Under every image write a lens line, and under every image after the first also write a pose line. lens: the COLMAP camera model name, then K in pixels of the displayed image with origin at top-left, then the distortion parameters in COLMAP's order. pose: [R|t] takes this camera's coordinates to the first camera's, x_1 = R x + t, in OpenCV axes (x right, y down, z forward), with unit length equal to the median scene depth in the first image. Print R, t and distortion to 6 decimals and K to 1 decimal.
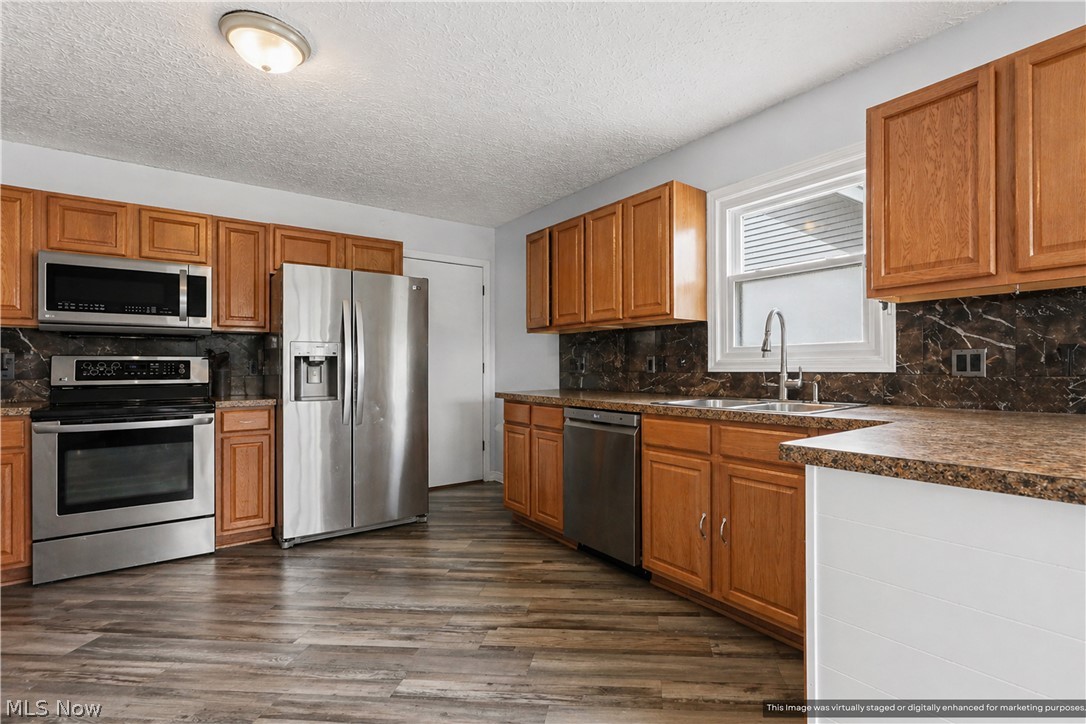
lens RADIAL K [[498.3, 0, 551.9], [0, 498.3, 366.0], [0, 0, 1]] dist [0.018168, 0.000964]
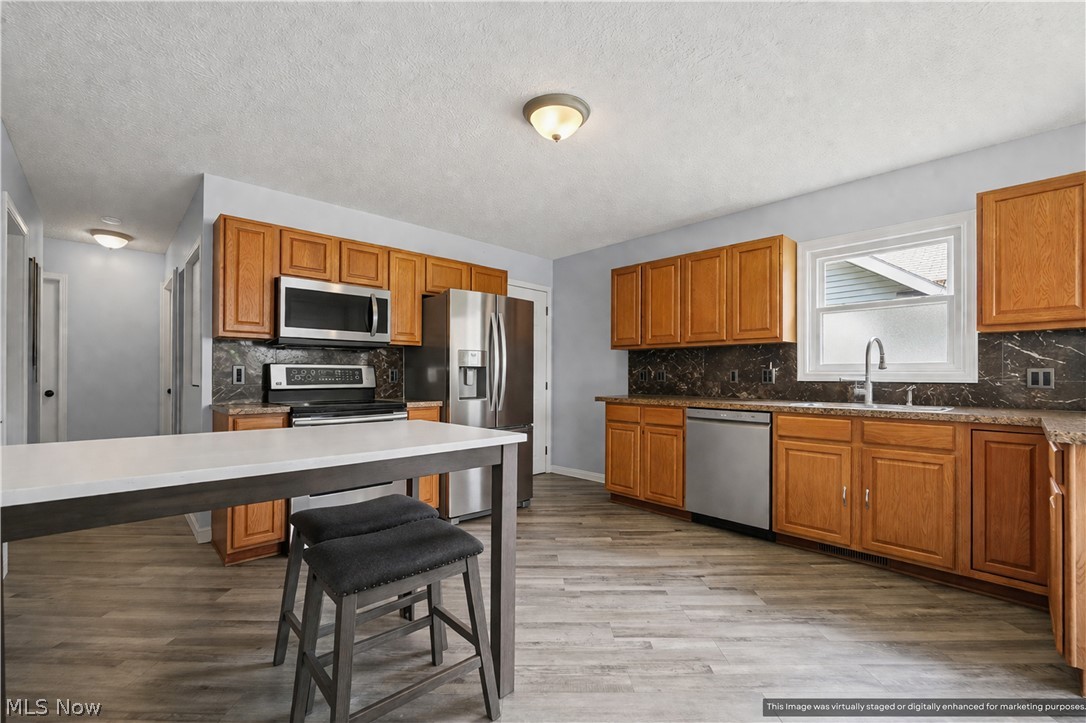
lens RADIAL K [[434.1, 0, 544.5], [0, 434.1, 370.4], [0, 0, 1]] dist [0.009200, 0.000202]
pose [[0.995479, 0.010307, 0.094421, -0.429525], [-0.009235, 0.999888, -0.011780, 0.002315], [-0.094532, 0.010855, 0.995463, -0.064456]]
